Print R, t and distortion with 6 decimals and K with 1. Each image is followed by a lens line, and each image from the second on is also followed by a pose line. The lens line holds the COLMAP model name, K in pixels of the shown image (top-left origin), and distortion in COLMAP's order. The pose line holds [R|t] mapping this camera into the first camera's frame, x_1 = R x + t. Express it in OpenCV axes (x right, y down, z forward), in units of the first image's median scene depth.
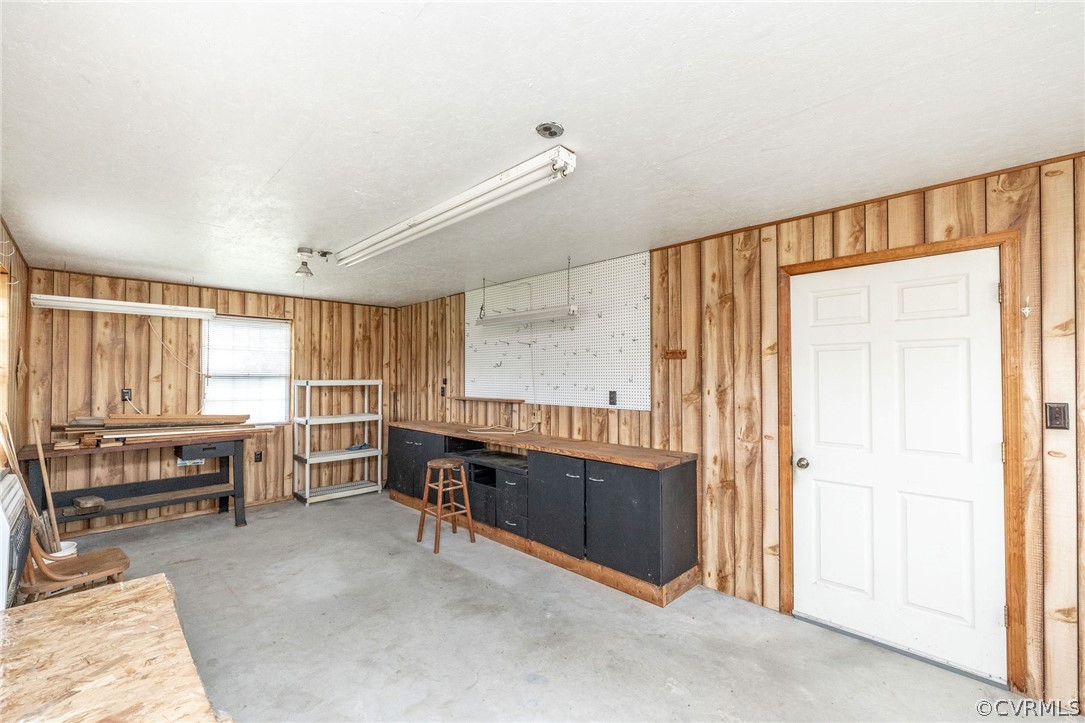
lens RADIAL K [[463.7, 0, 545.3], [0, 463.7, 365.7], [0, 0, 1]] dist [0.001735, 0.000226]
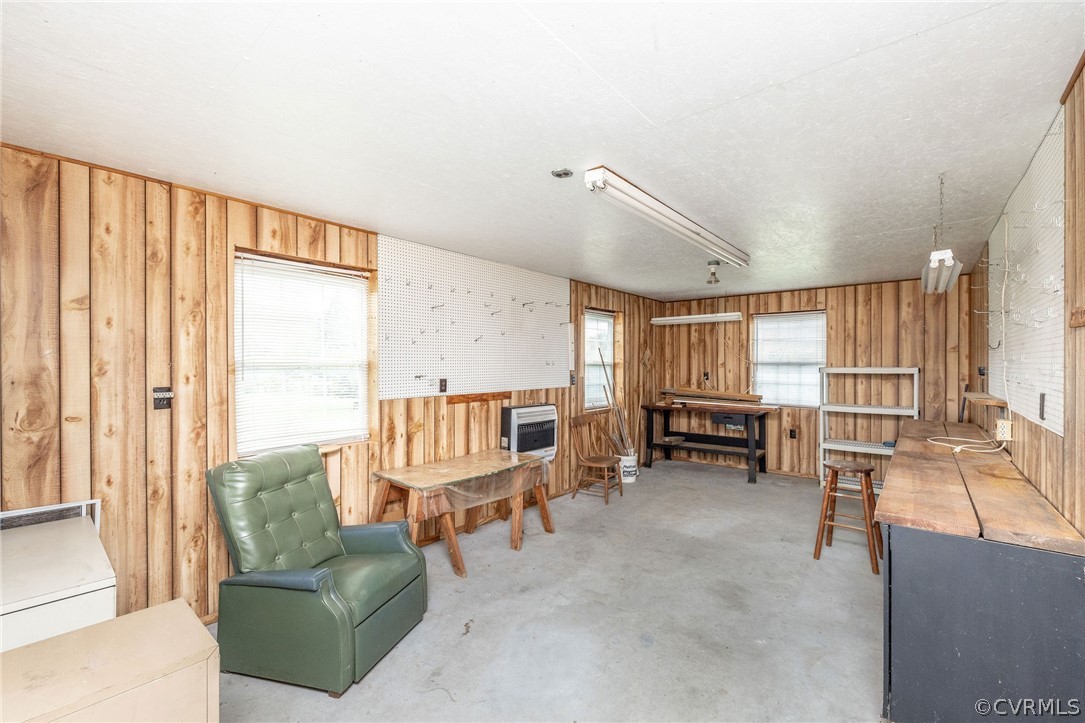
lens RADIAL K [[451.9, 0, 539.9], [0, 451.9, 364.5], [0, 0, 1]] dist [0.000156, 0.000070]
pose [[0.085905, 0.004593, -0.996293, 0.474913], [0.025216, 0.999659, 0.006783, 0.002094], [0.995984, -0.025705, 0.085760, 0.310255]]
